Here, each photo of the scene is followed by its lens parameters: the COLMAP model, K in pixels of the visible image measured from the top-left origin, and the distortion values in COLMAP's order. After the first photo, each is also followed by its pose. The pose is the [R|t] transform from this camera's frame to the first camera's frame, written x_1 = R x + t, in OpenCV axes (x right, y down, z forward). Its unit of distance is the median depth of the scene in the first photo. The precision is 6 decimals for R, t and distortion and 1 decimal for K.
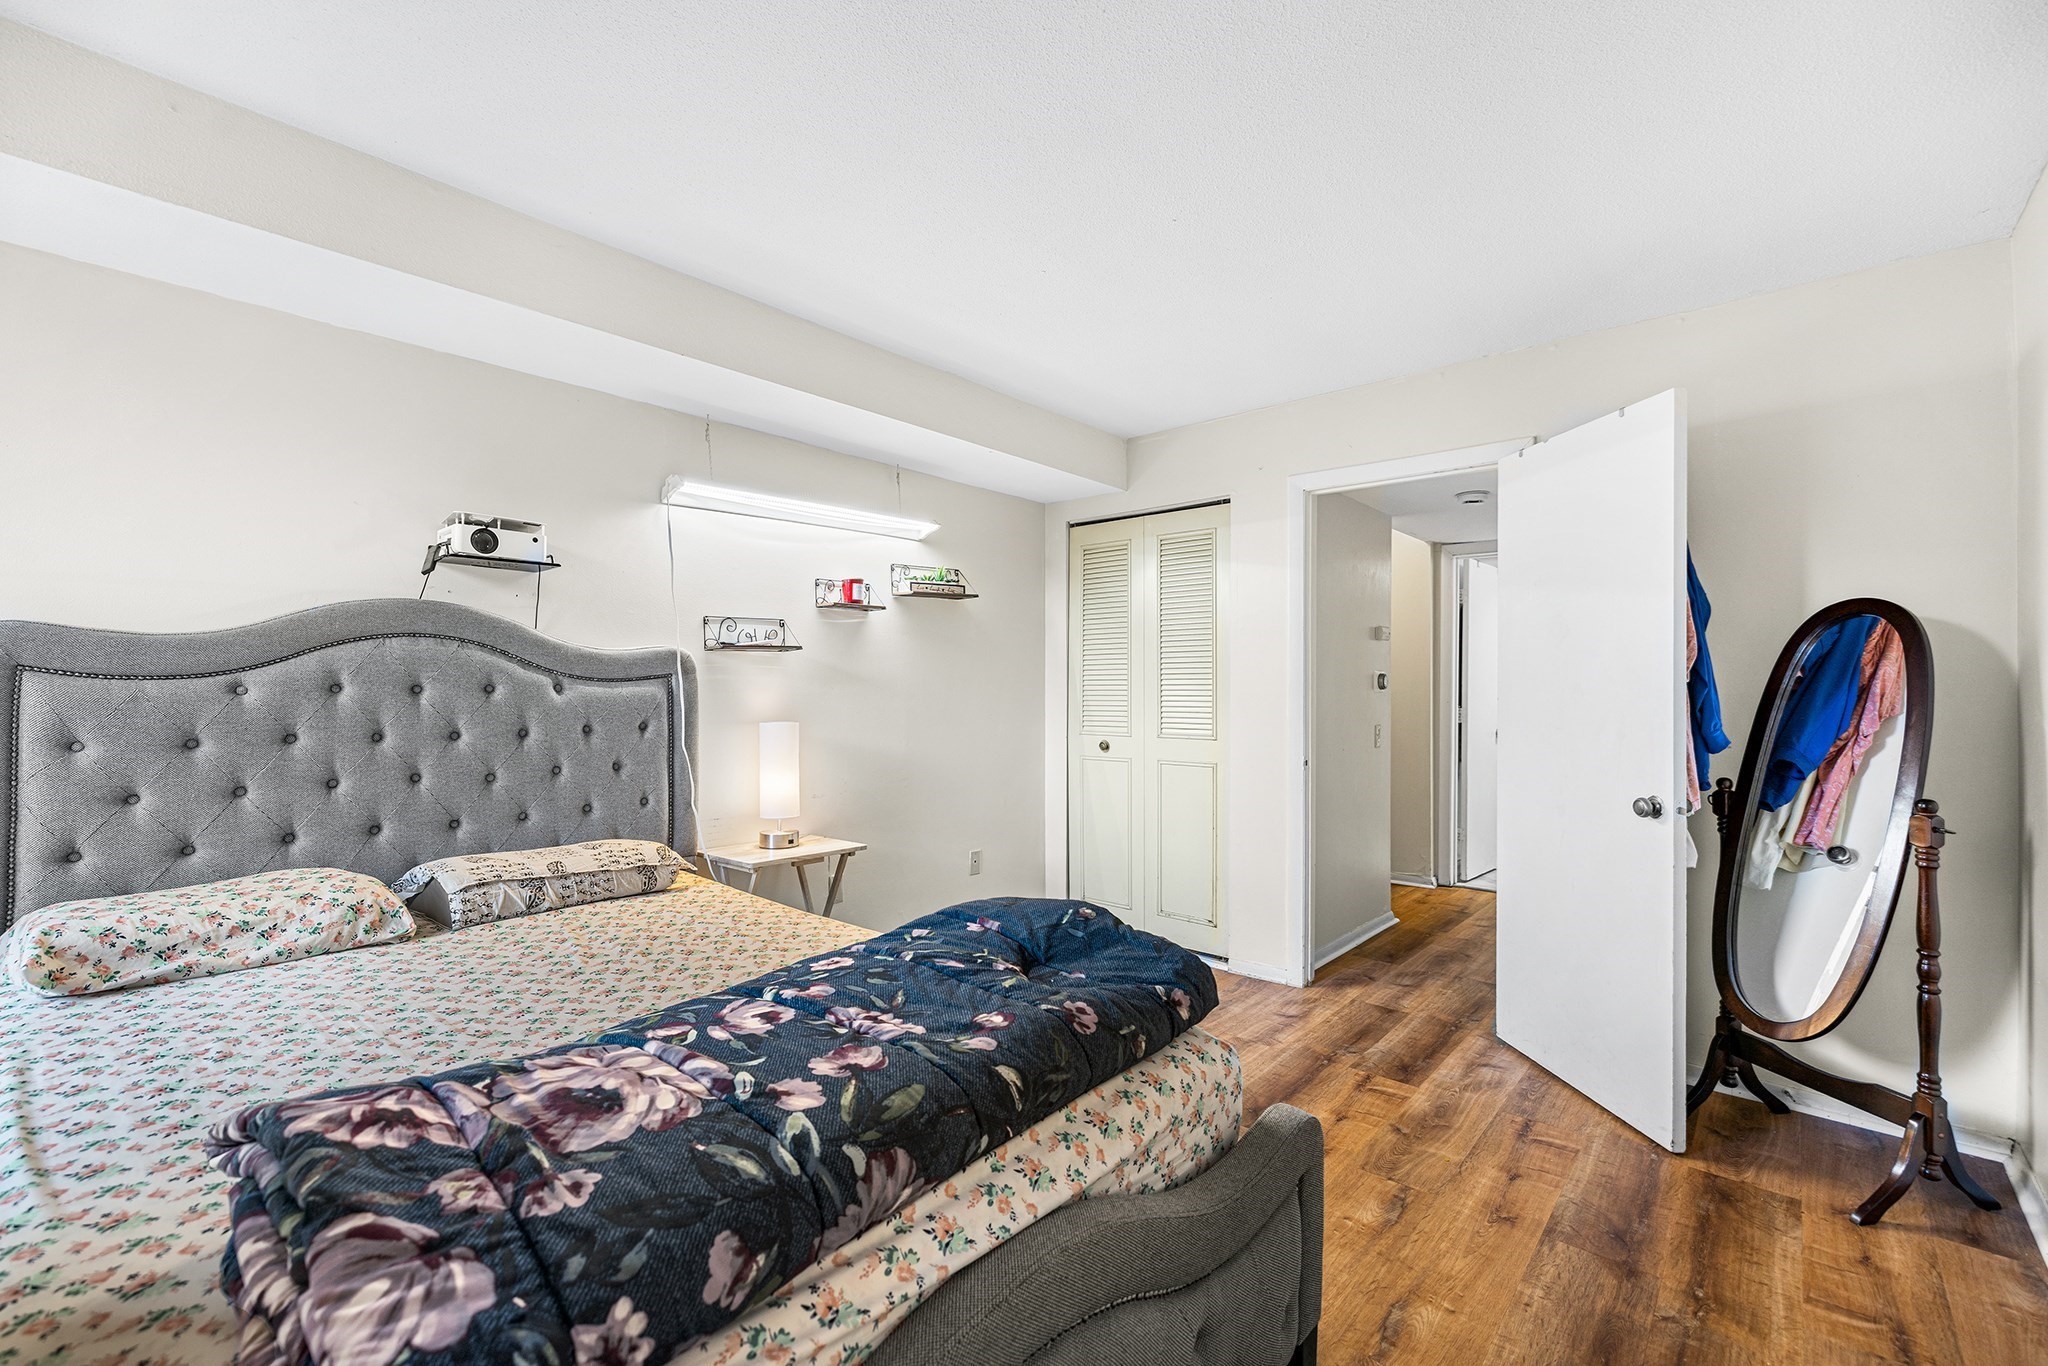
lens RADIAL K [[855.8, 0, 1025.1], [0, 855.8, 675.0], [0, 0, 1]] dist [-0.000303, 0.000028]
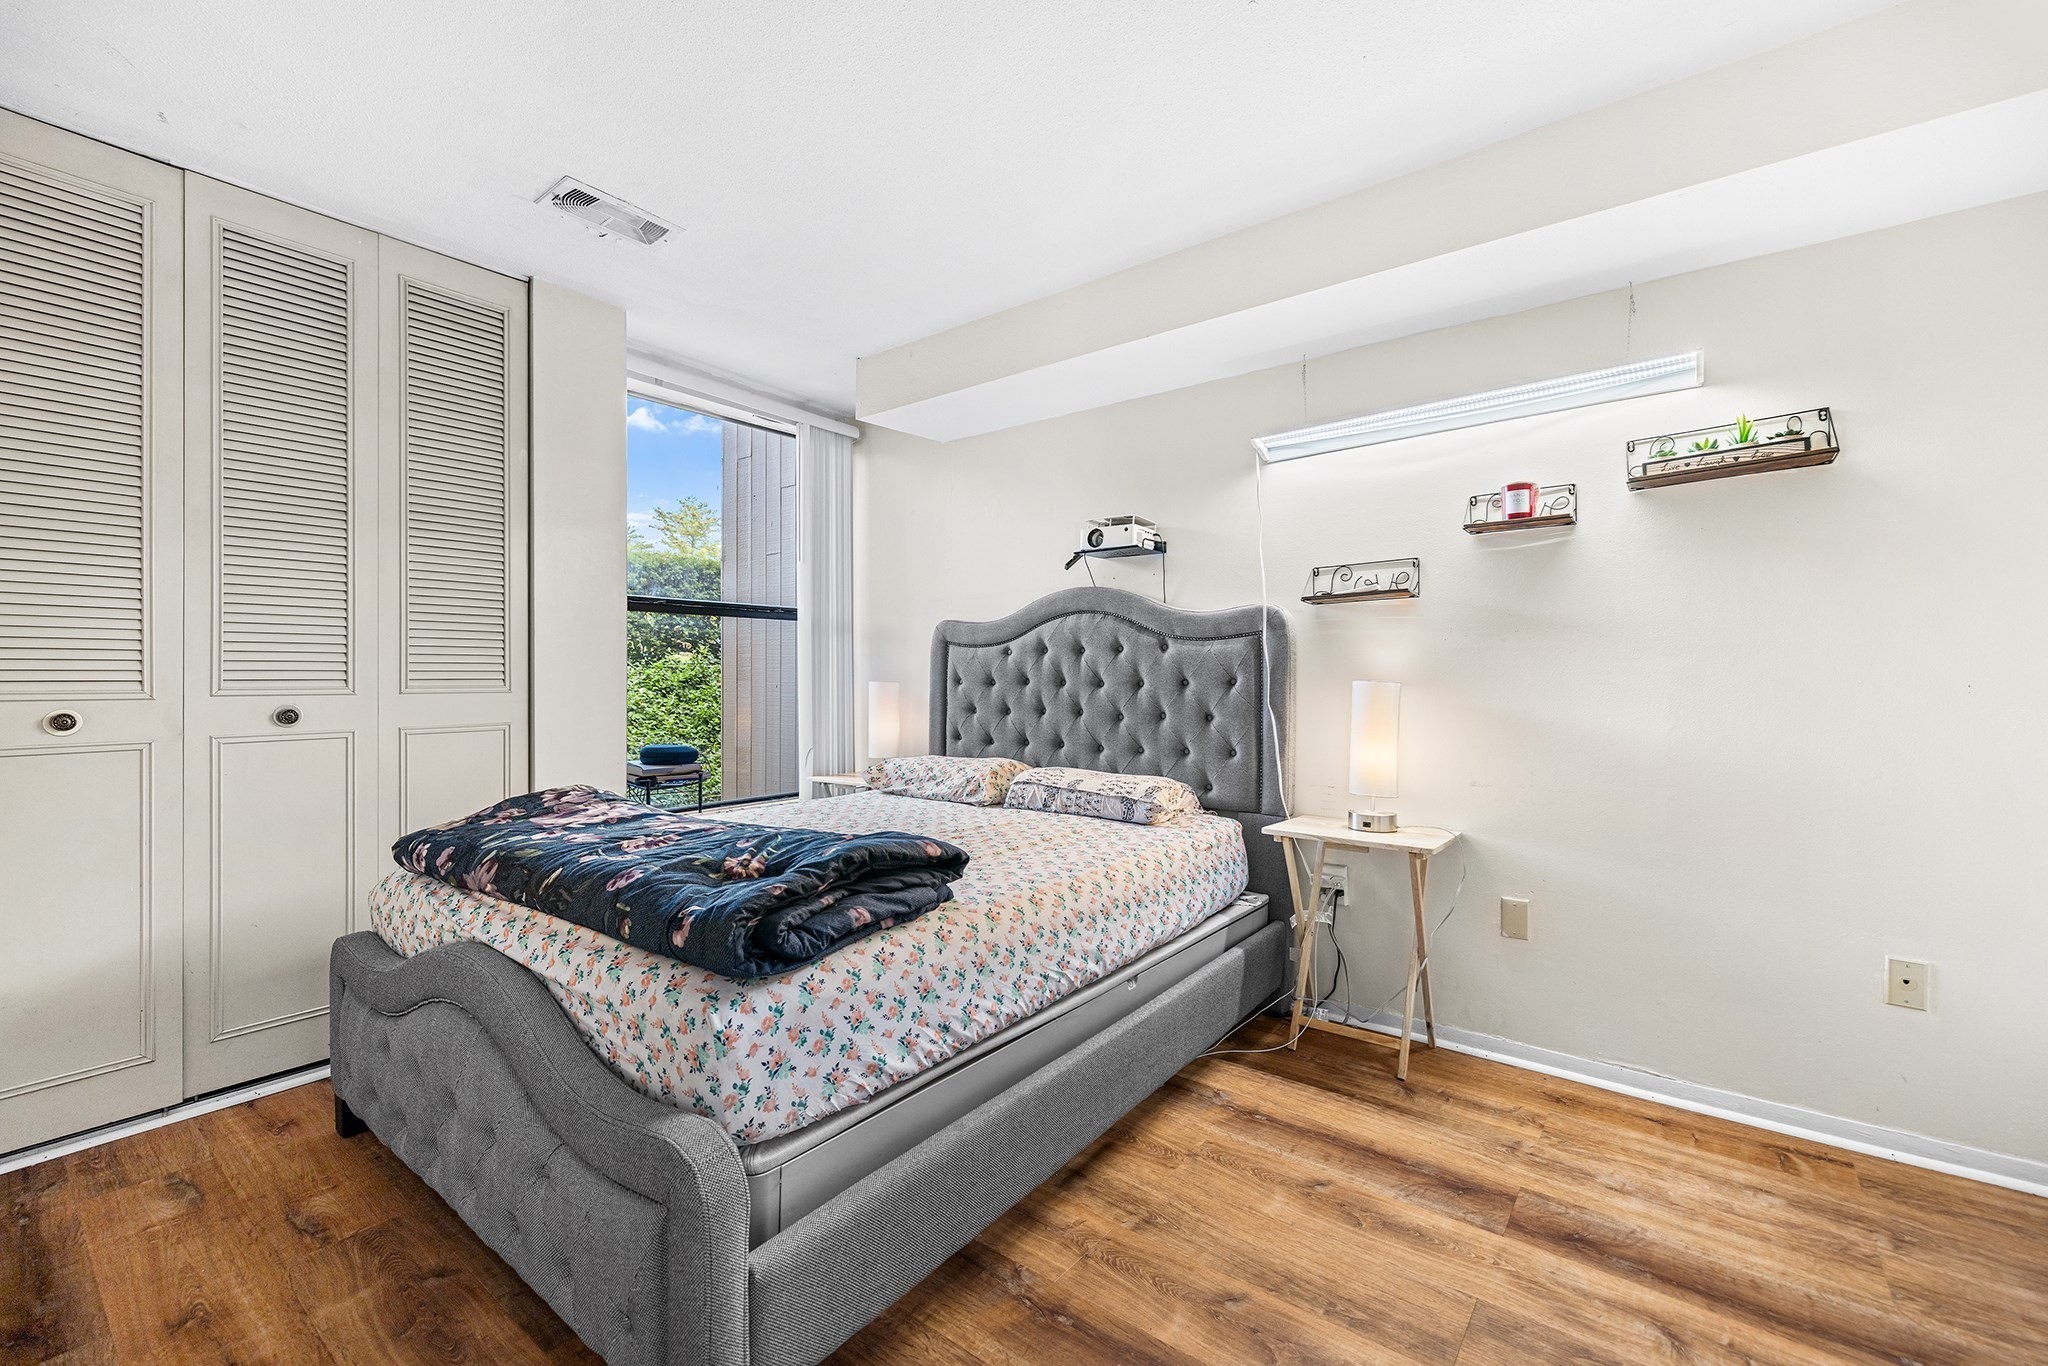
lens RADIAL K [[855.8, 0, 1014.7], [0, 855.8, 673.5], [0, 0, 1]] dist [-0.000303, 0.000028]
pose [[0.057834, -0.011497, -0.998260, 0.647901], [0.010744, 0.999883, -0.010893, 0.063946], [0.998268, -0.010095, 0.057951, 0.737584]]
